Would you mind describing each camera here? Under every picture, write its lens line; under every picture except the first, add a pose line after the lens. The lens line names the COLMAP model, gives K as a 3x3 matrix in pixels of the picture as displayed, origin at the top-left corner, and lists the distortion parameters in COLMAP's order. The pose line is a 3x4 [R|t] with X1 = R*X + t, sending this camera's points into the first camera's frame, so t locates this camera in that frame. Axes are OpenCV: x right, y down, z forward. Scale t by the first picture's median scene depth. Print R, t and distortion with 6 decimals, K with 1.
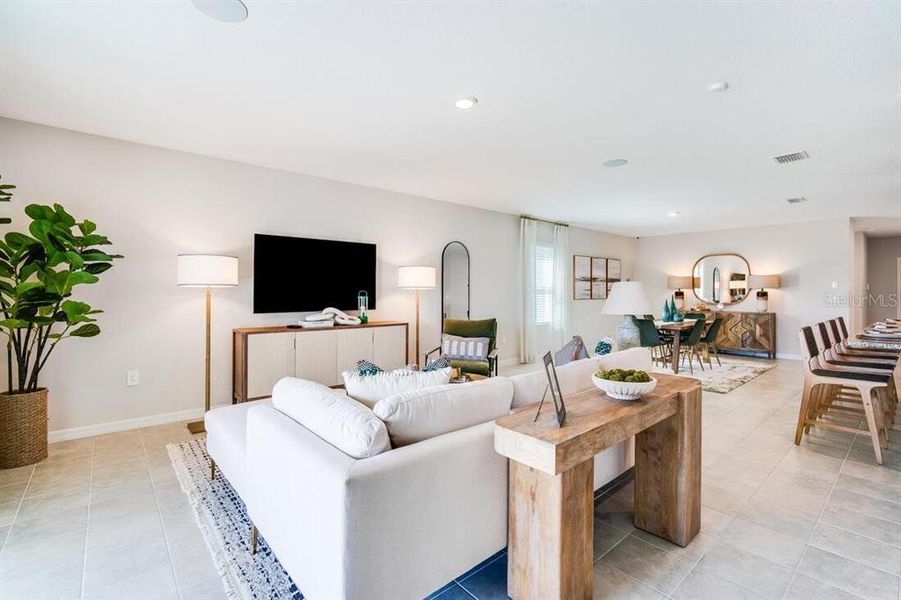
lens RADIAL K [[403.0, 0, 448.1], [0, 403.0, 295.1], [0, 0, 1]] dist [-0.000194, -0.000050]
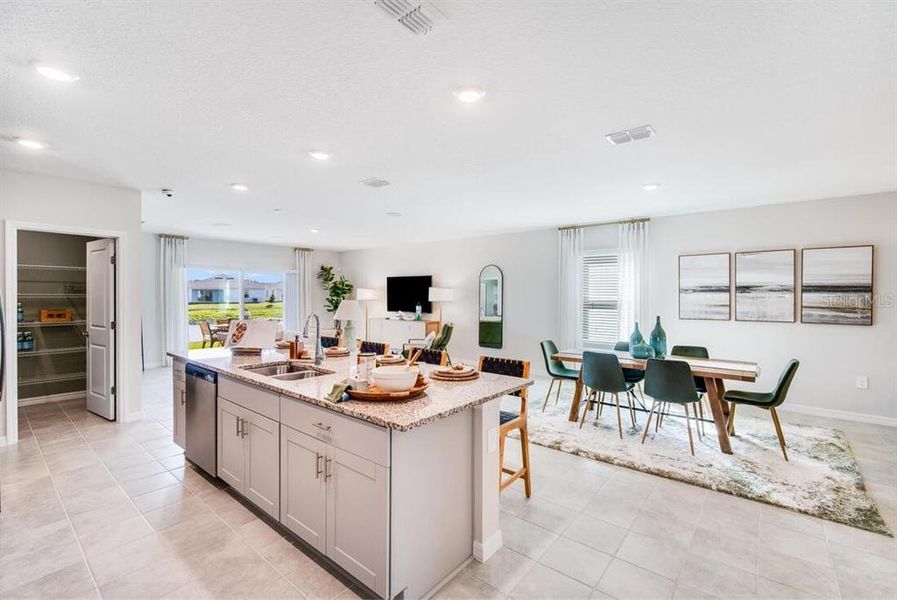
lens RADIAL K [[401.2, 0, 446.1], [0, 401.2, 295.1], [0, 0, 1]] dist [-0.000194, -0.000050]
pose [[0.163641, -0.004846, -0.986508, 1.603003], [-0.015765, 0.999847, -0.007527, -0.031233], [0.986394, 0.016784, 0.163539, 0.819682]]
